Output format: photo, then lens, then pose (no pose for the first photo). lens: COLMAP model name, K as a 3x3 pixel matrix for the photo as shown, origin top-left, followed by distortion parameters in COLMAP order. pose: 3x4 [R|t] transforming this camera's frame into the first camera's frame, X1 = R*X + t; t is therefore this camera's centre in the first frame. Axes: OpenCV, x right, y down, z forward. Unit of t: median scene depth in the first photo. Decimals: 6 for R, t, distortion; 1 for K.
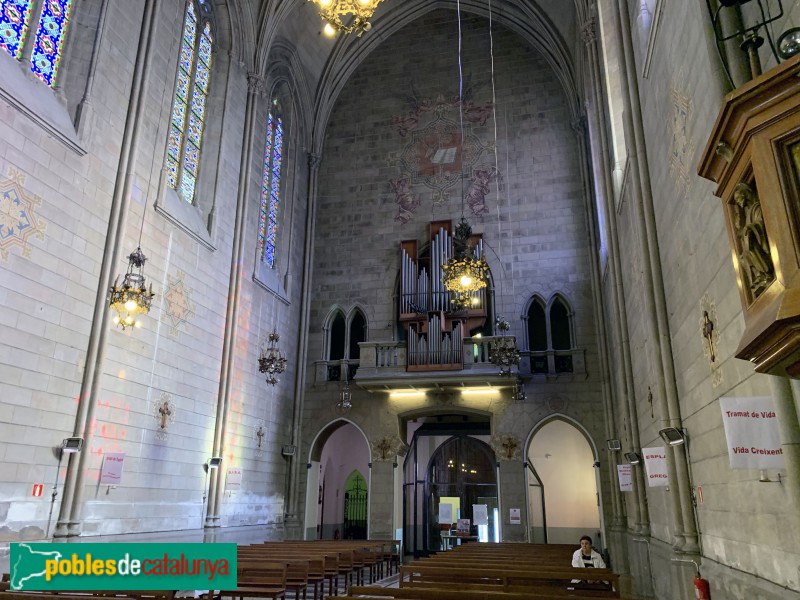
lens RADIAL K [[644.3, 0, 394.8], [0, 644.3, 298.0], [0, 0, 1]] dist [-0.006087, -0.036848]
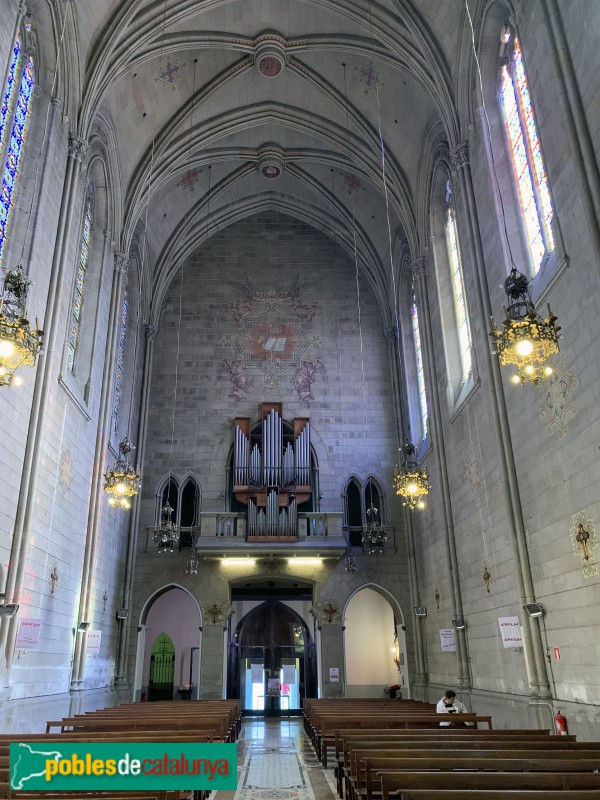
lens RADIAL K [[644.3, 0, 300.7], [0, 644.3, 394.0], [0, 0, 1]] dist [-0.006087, -0.036848]
pose [[0.959276, 0.096021, 0.265649, -0.194979], [-0.071566, 0.992382, -0.100276, -0.029655], [-0.273254, 0.077181, 0.958840, -0.091957]]
